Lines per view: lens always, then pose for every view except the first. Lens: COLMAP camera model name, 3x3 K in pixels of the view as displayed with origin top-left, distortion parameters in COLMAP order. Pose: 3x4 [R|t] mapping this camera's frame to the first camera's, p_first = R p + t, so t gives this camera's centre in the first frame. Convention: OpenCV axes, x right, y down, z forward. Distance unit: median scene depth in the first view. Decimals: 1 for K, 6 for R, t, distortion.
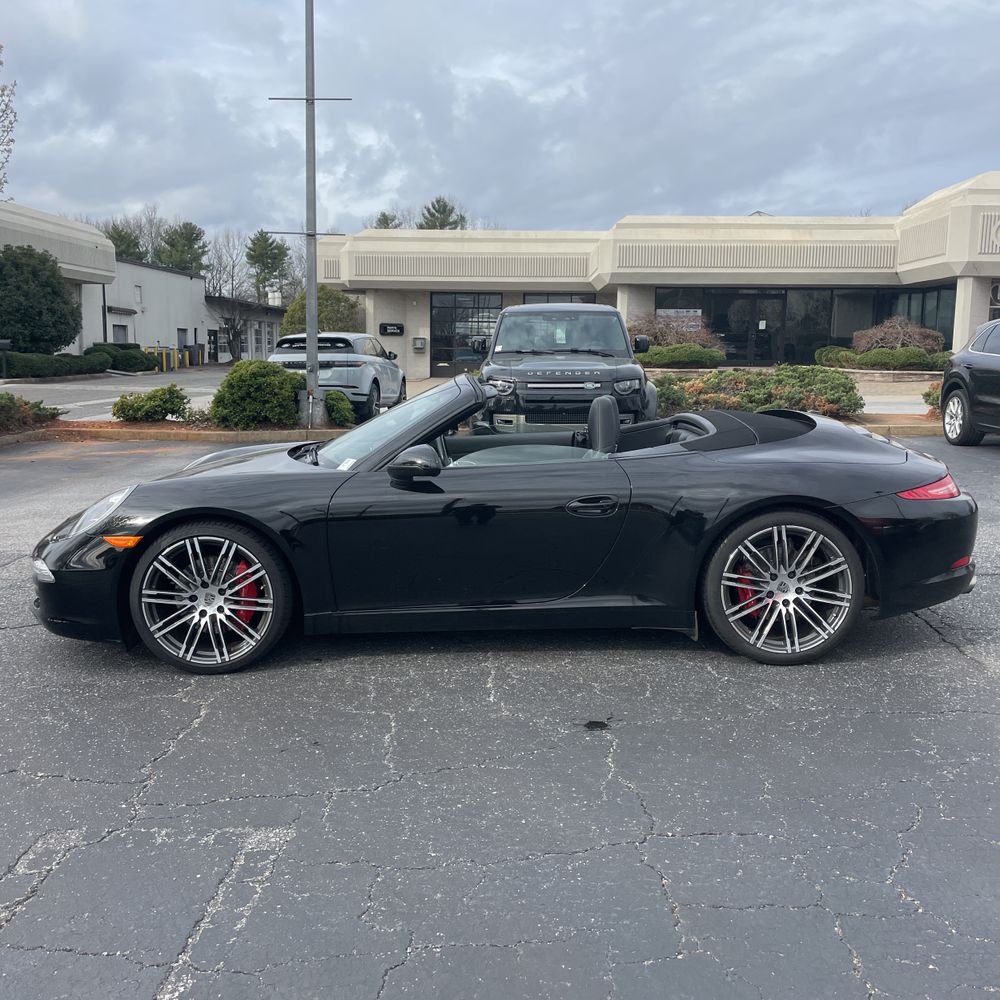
lens RADIAL K [[1005.5, 0, 500.3], [0, 1005.5, 484.7], [0, 0, 1]] dist [0.087769, -0.123675]
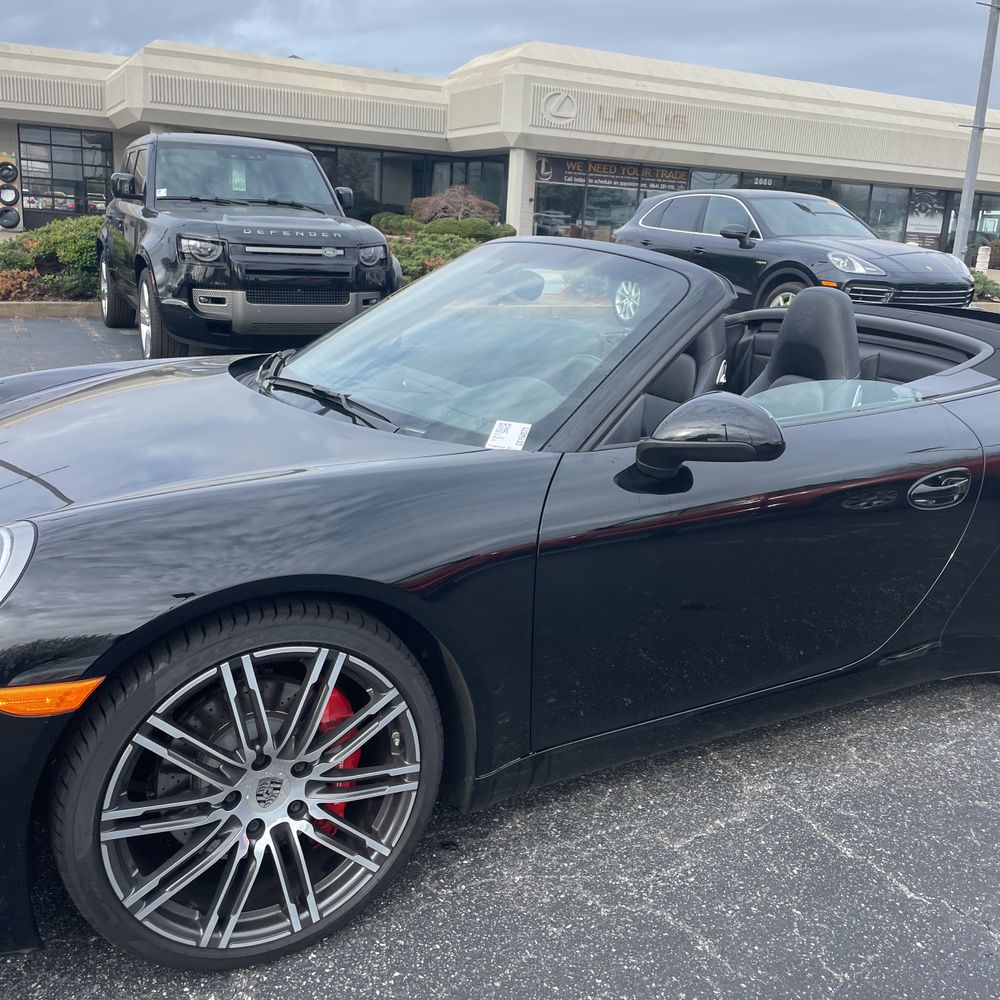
lens RADIAL K [[1005.5, 0, 500.3], [0, 1005.5, 484.7], [0, 0, 1]] dist [0.087769, -0.123675]
pose [[0.879929, -0.079000, 0.468492, -0.107701], [0.017159, 0.990720, 0.134834, -0.017191], [-0.474796, -0.110606, 0.873118, 0.171529]]
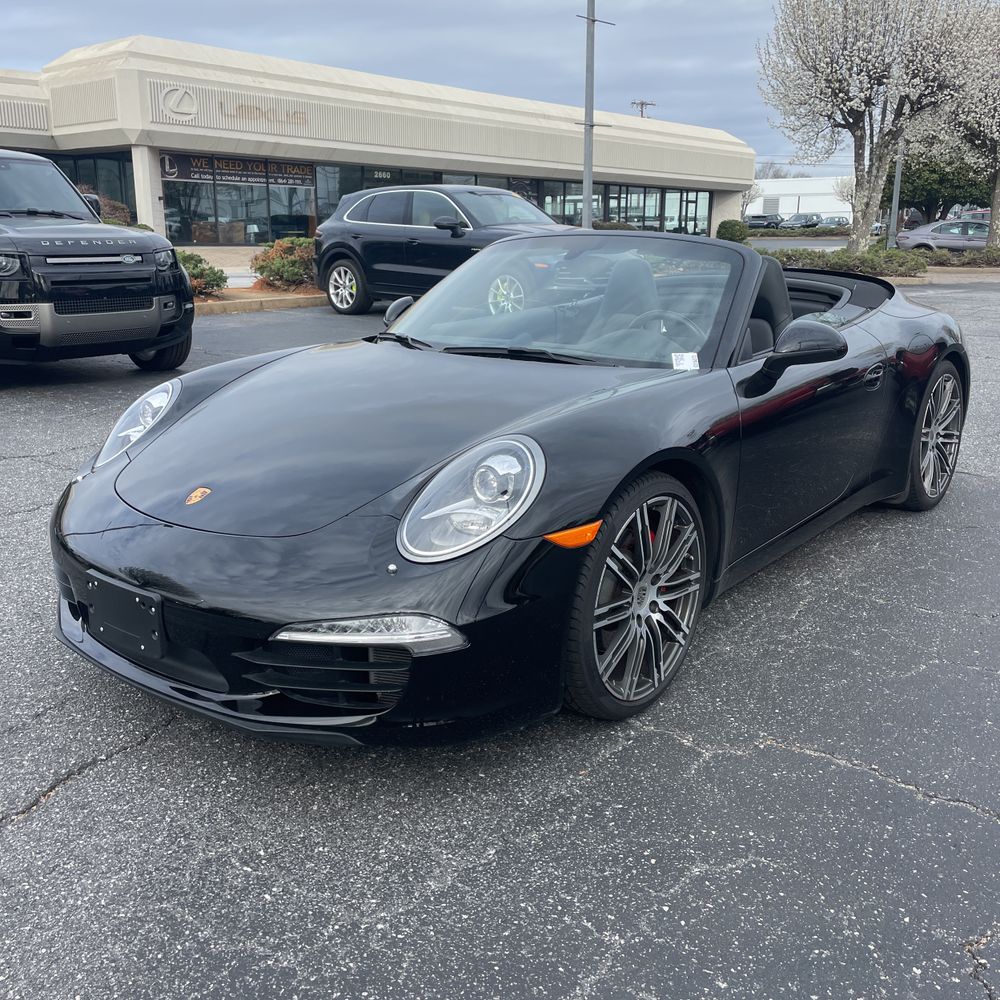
lens RADIAL K [[1005.5, 0, 500.3], [0, 1005.5, 484.7], [0, 0, 1]] dist [0.087769, -0.123675]
pose [[0.634160, -0.191247, 0.749177, -0.222248], [0.102493, 0.981170, 0.163712, -0.018331], [-0.766379, -0.027034, 0.641820, 0.186434]]
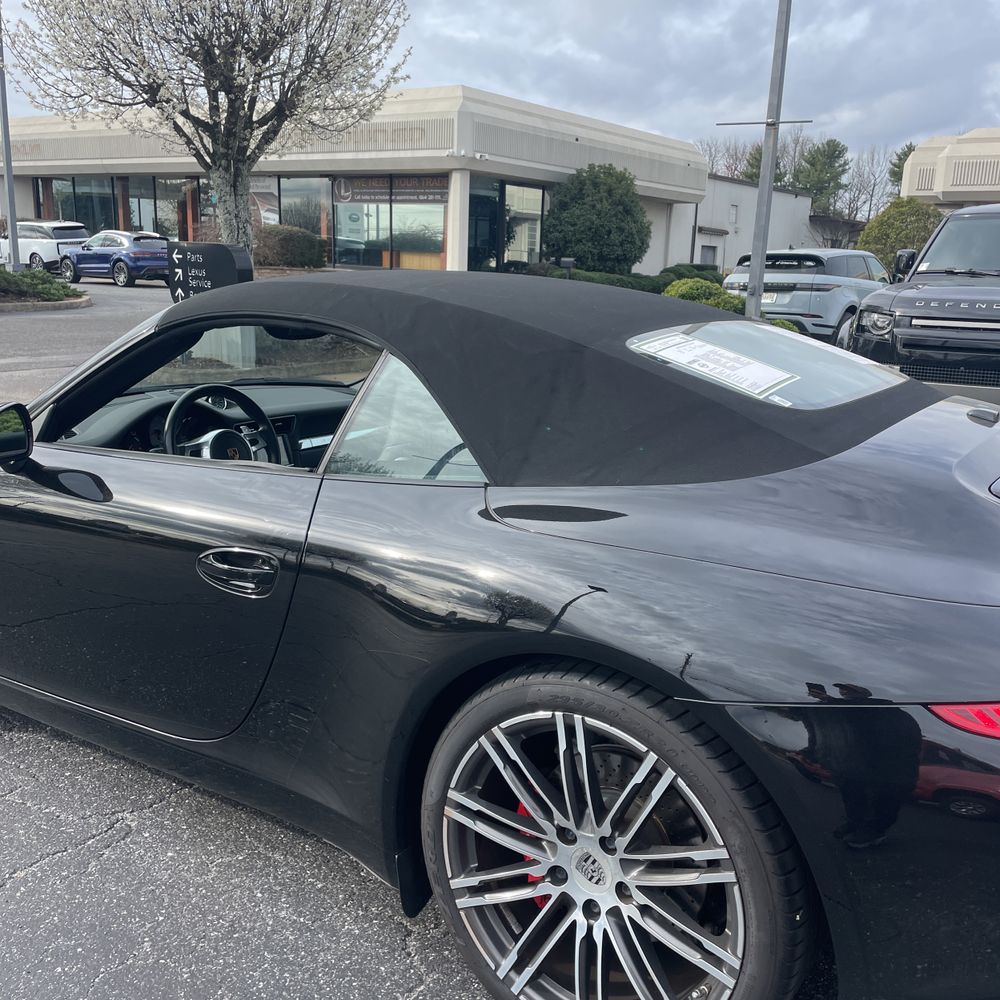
lens RADIAL K [[1011.3, 0, 523.7], [0, 1011.3, 501.4], [0, 0, 1]] dist [0.072212, -0.101315]
pose [[0.834223, 0.146517, -0.531606, 0.123687], [-0.100351, 0.988294, 0.114910, -0.021466], [0.542220, -0.042514, 0.839160, 0.187483]]
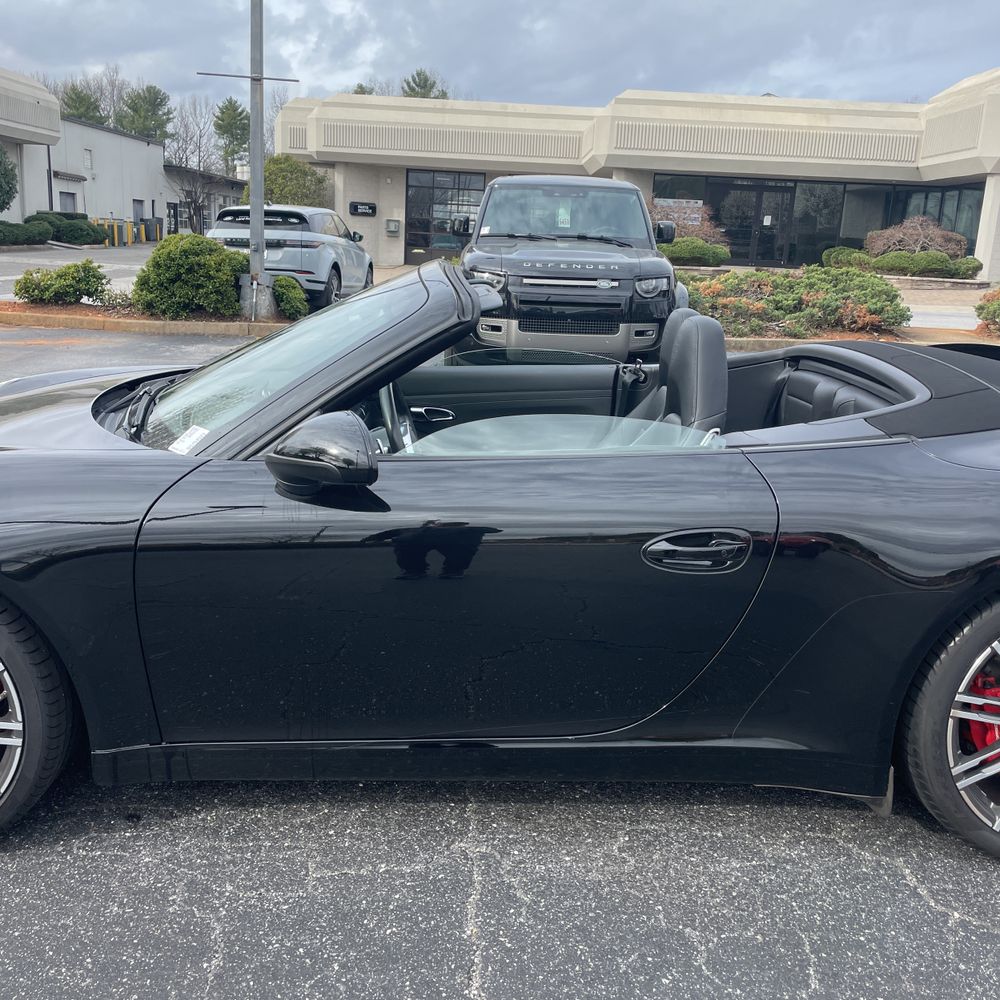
lens RADIAL K [[1005.5, 0, 500.3], [0, 1005.5, 484.7], [0, 0, 1]] dist [0.087769, -0.123675]
pose [[0.999025, 0.033218, 0.029080, -0.004632], [-0.036088, 0.993870, 0.104499, -0.015743], [-0.025430, -0.105447, 0.994100, 0.145793]]
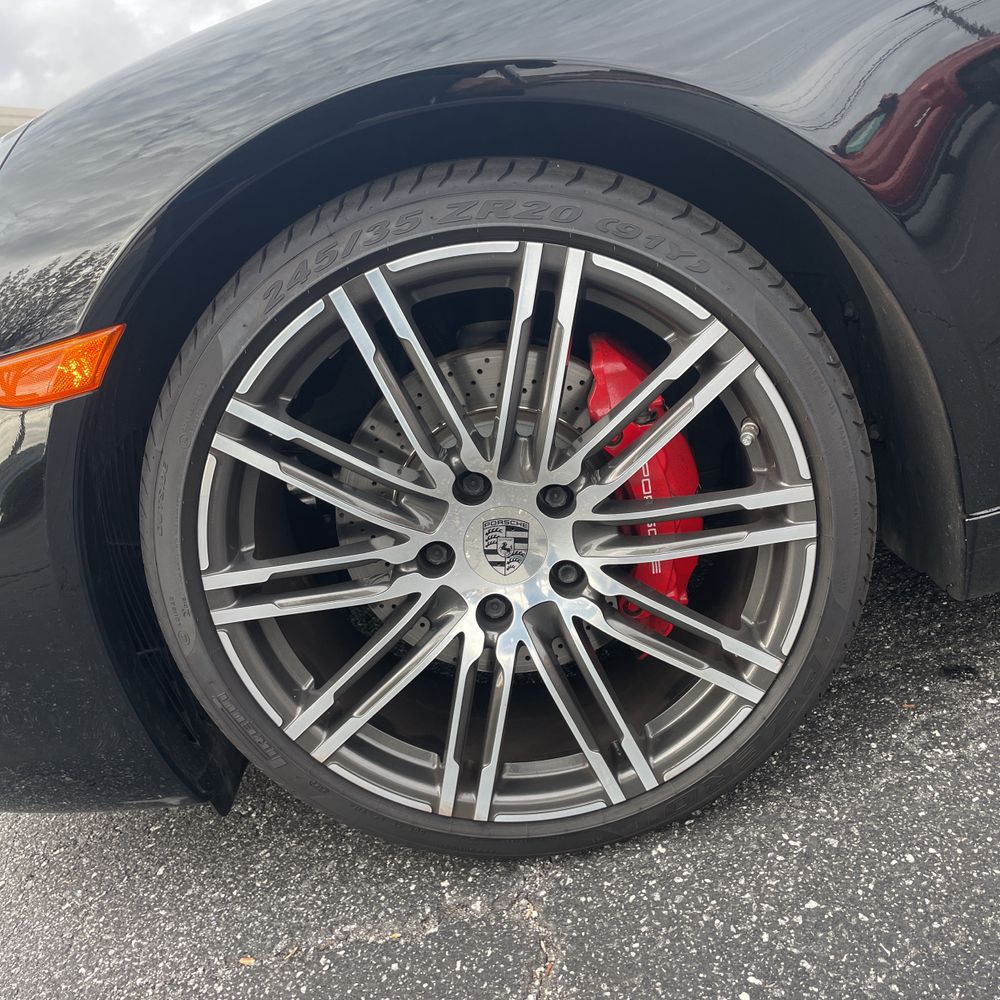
lens RADIAL K [[1005.5, 0, 500.3], [0, 1005.5, 484.7], [0, 0, 1]] dist [0.087769, -0.123675]
pose [[0.967357, -0.231968, -0.102037, -0.073473], [0.246036, 0.956160, 0.158821, 0.018478], [0.060722, -0.178741, 0.982021, 0.220659]]
